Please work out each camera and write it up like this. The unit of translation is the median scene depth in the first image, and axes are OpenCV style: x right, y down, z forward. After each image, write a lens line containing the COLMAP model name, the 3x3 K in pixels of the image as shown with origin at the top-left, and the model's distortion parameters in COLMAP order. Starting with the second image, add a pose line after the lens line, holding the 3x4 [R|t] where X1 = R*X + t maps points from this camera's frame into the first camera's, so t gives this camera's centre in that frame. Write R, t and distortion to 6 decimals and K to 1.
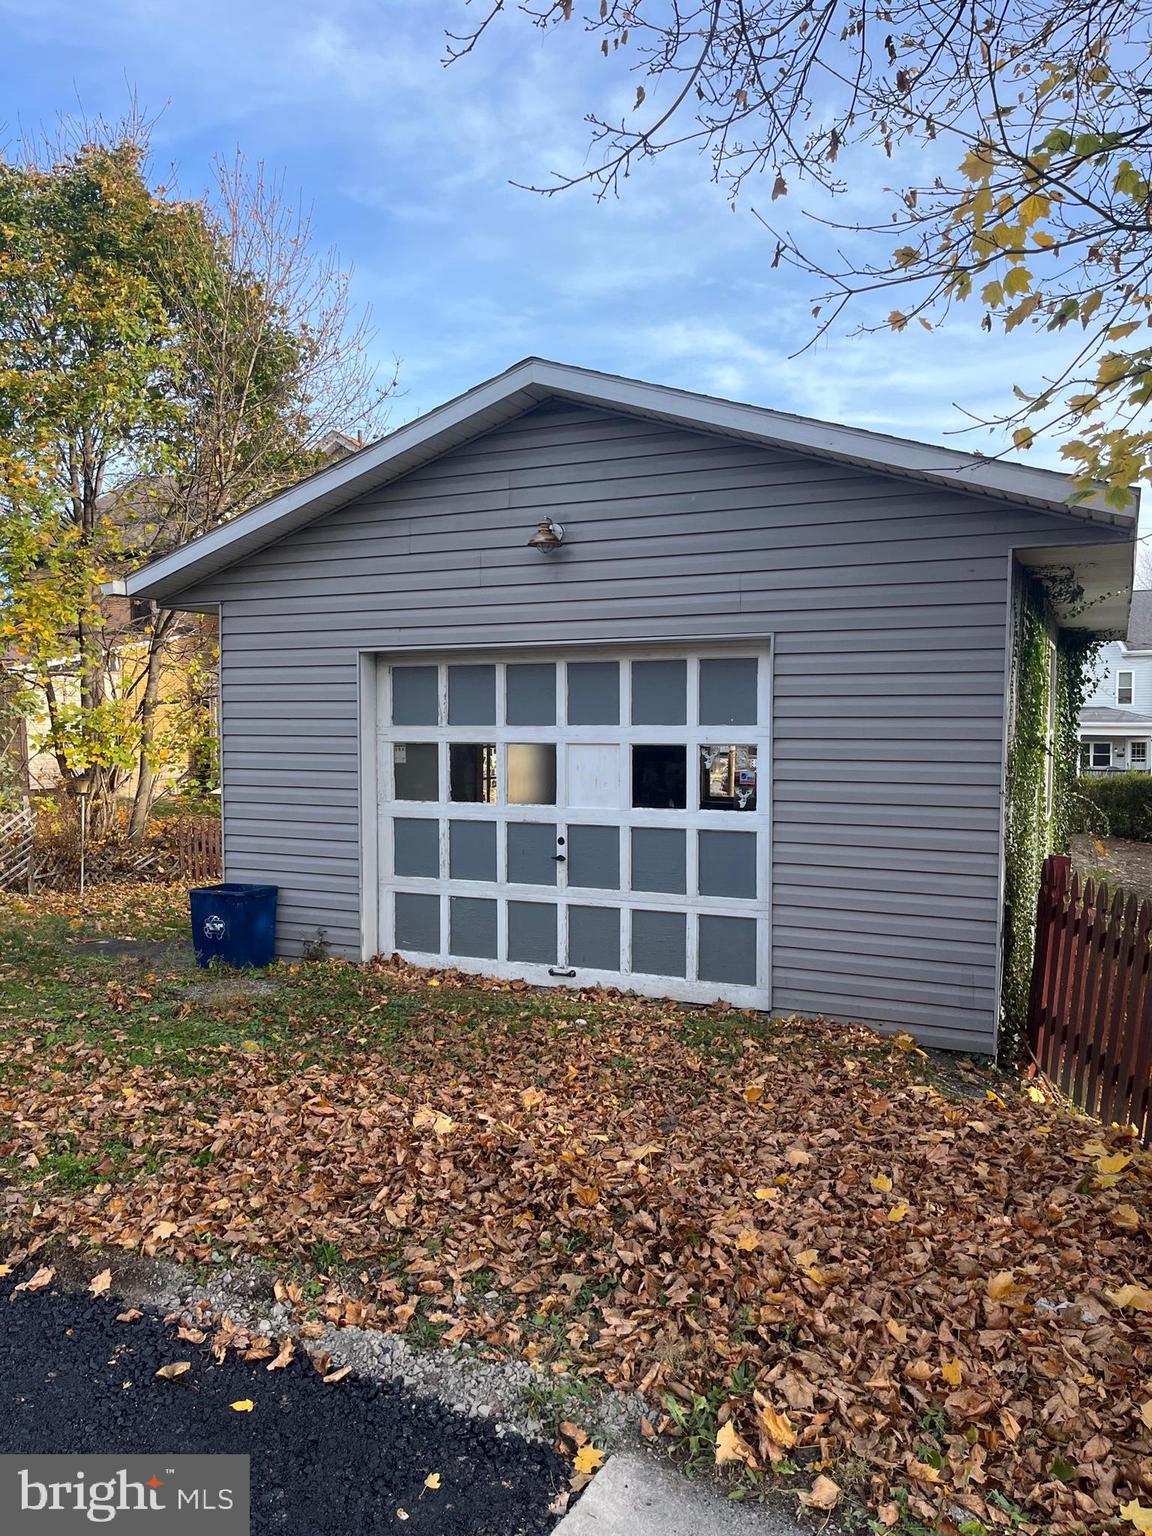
lens RADIAL K [[1158.4, 0, 576.0], [0, 1158.4, 768.0], [0, 0, 1]] dist [0.072268, -0.000005]
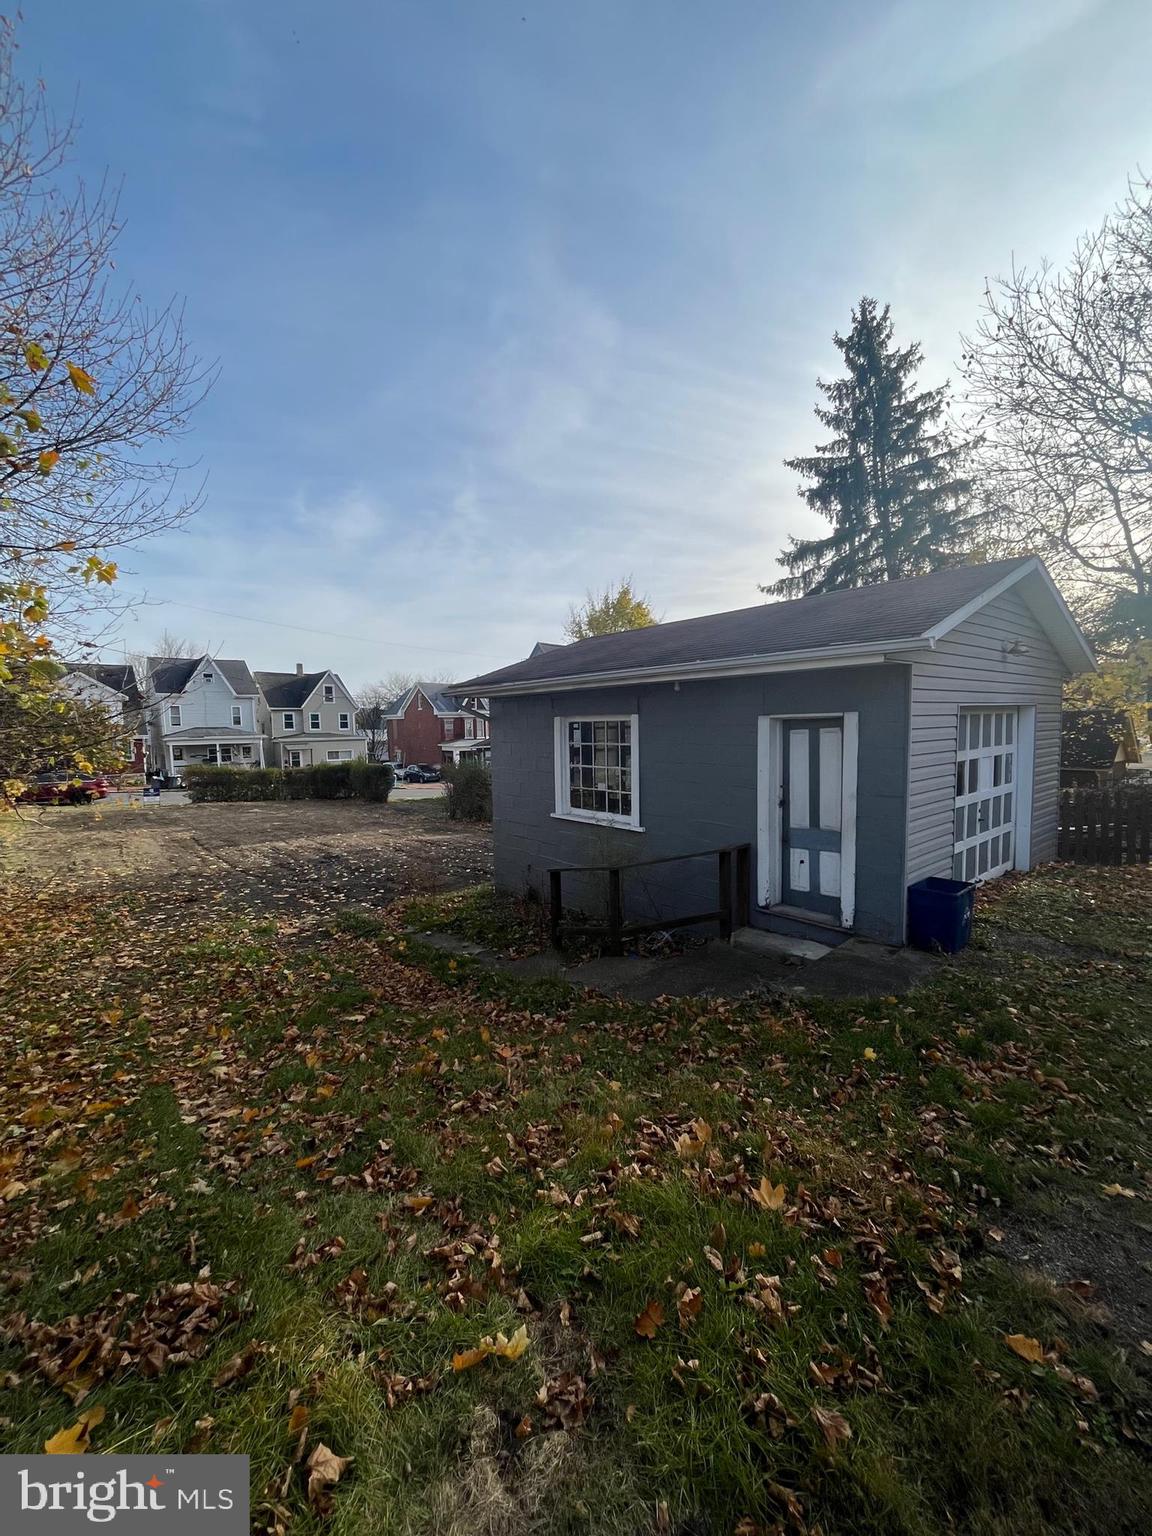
lens RADIAL K [[617.0, 0, 576.0], [0, 617.0, 768.0], [0, 0, 1]] dist [0.001023, 0.000613]
pose [[0.419847, -0.075492, 0.904450, -1.164678], [0.058570, 0.996711, 0.056004, -0.097705], [-0.905703, 0.029461, 0.422888, 1.156785]]
